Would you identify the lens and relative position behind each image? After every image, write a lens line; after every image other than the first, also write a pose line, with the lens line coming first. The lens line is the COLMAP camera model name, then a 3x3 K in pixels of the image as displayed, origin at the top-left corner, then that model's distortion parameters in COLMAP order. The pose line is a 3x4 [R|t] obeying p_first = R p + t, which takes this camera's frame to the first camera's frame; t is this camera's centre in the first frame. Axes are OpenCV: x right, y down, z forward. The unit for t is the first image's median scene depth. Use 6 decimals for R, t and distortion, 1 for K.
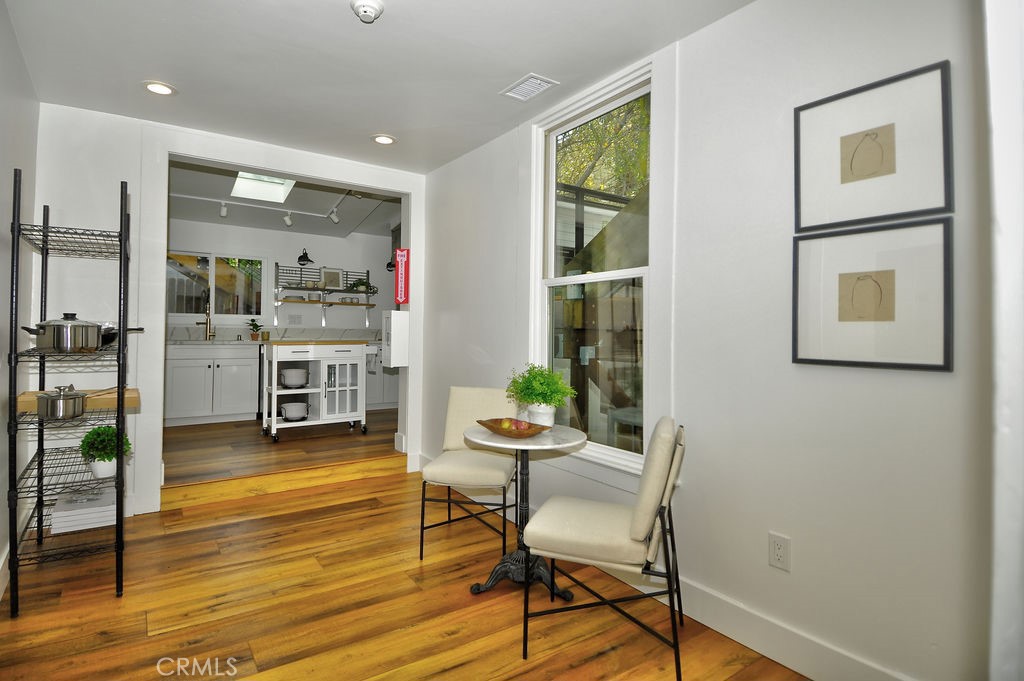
lens RADIAL K [[534.2, 0, 515.6], [0, 534.2, 332.7], [0, 0, 1]] dist [-0.001384, -0.001730]
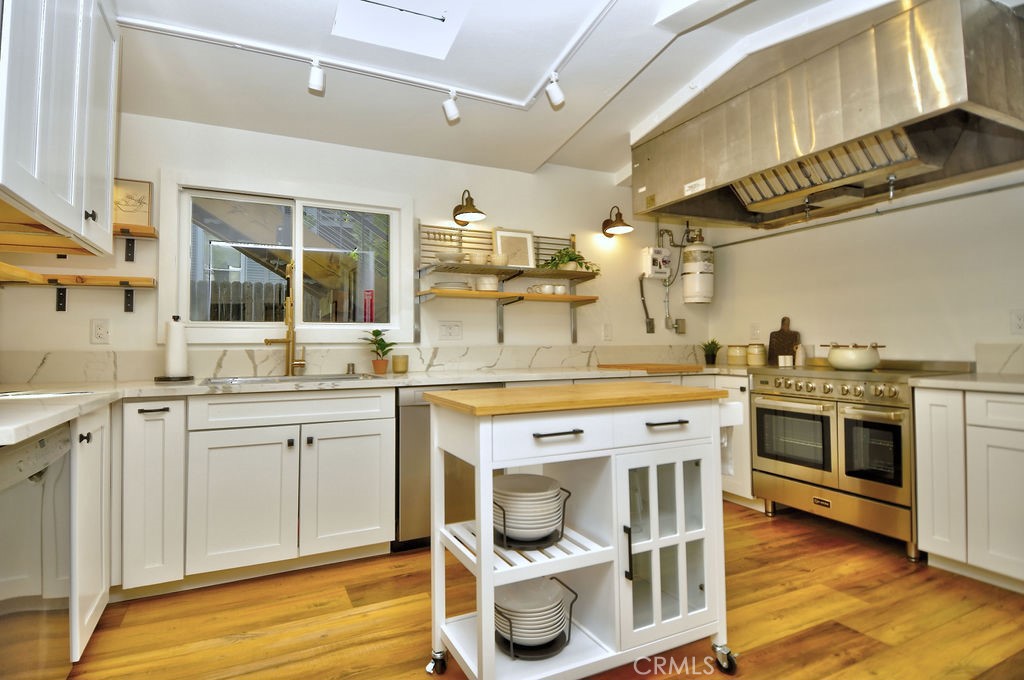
lens RADIAL K [[534.2, 0, 507.5], [0, 534.2, 343.1], [0, 0, 1]] dist [-0.001384, -0.001730]
pose [[0.986895, -0.014806, -0.160686, -0.301273], [0.015183, 0.999884, 0.001120, -0.013279], [0.160651, -0.003545, 0.987005, 0.548785]]
